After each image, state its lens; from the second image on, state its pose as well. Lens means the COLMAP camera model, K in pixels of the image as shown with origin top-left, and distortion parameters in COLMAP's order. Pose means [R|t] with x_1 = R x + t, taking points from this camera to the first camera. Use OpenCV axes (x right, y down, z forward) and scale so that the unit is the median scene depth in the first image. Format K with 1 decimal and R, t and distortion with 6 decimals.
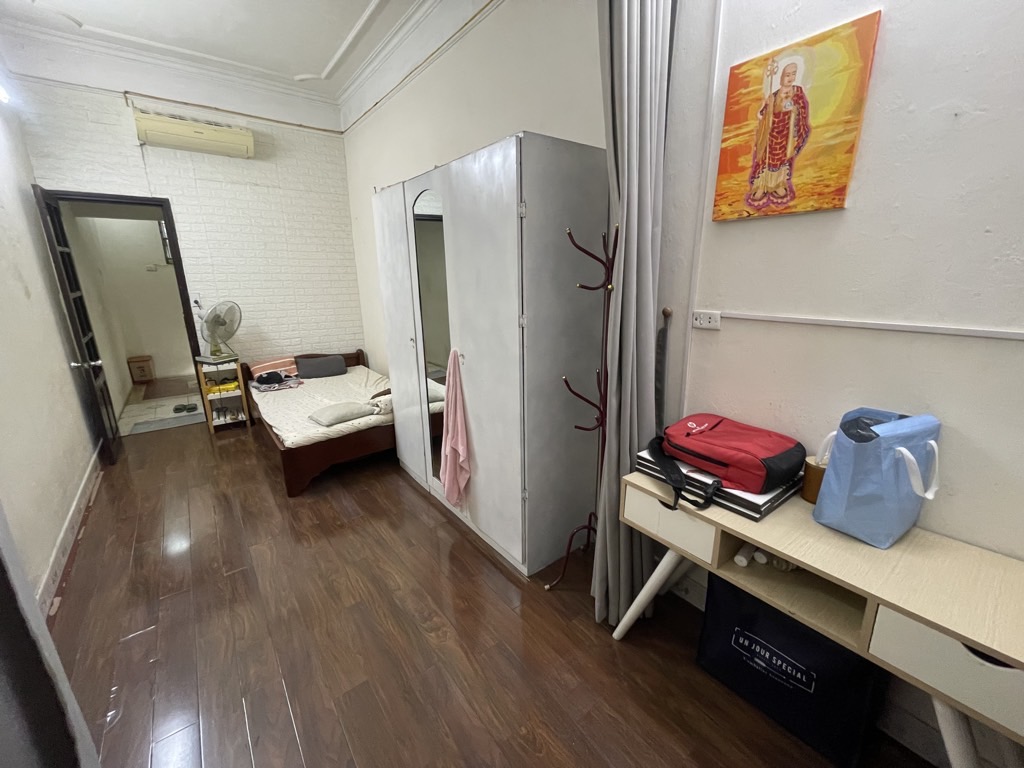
lens RADIAL K [[415.4, 0, 514.7], [0, 415.4, 381.5], [0, 0, 1]] dist [0.000717, 0.000124]
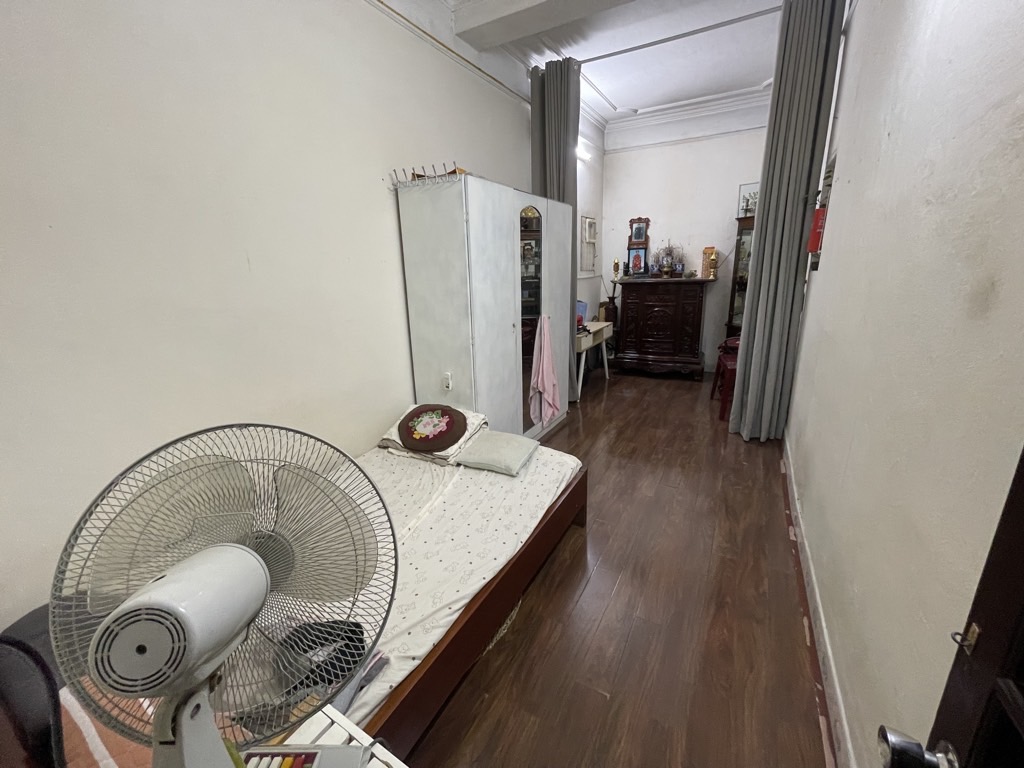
lens RADIAL K [[415.4, 0, 514.7], [0, 415.4, 381.5], [0, 0, 1]] dist [0.000717, 0.000124]
pose [[-0.390904, -0.223766, 0.892817, -1.611115], [0.273253, 0.898055, 0.344717, -0.437047], [-0.878935, 0.378716, -0.289908, 1.720977]]
